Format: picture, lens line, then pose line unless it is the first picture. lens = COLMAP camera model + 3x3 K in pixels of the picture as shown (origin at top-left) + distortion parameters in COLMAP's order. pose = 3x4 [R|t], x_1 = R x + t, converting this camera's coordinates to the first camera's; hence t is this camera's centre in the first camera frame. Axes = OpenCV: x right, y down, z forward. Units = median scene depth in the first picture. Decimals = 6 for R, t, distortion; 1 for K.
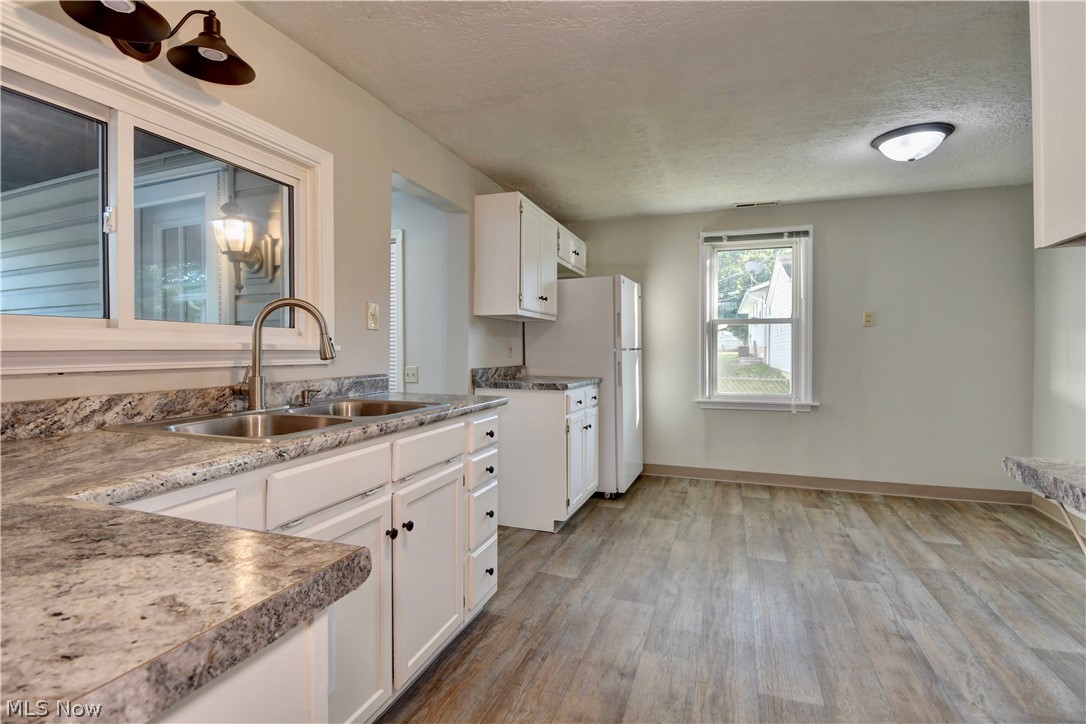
lens RADIAL K [[520.8, 0, 543.0], [0, 520.8, 362.0], [0, 0, 1]] dist [-0.002823, -0.000739]
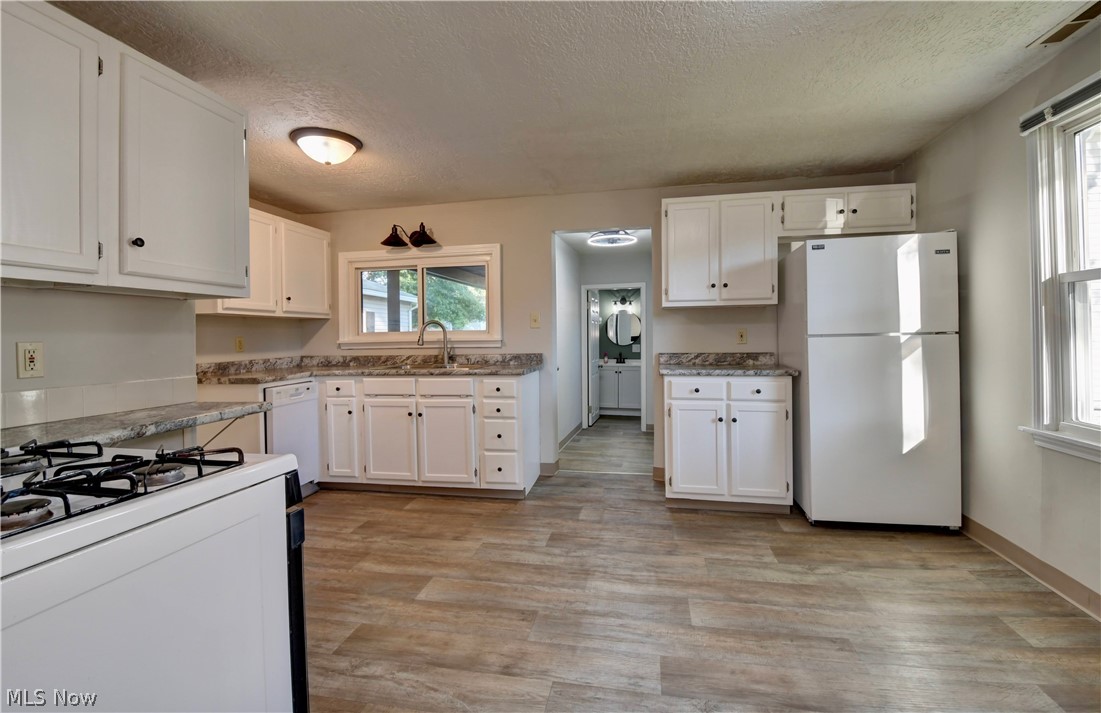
lens RADIAL K [[469.7, 0, 550.5], [0, 469.7, 356.5], [0, 0, 1]] dist [0.001351, -0.015873]
pose [[0.148936, 0.038013, -0.988116, 1.339805], [-0.007938, 0.999275, 0.037245, -0.027533], [0.988815, 0.002297, 0.149130, 0.865922]]
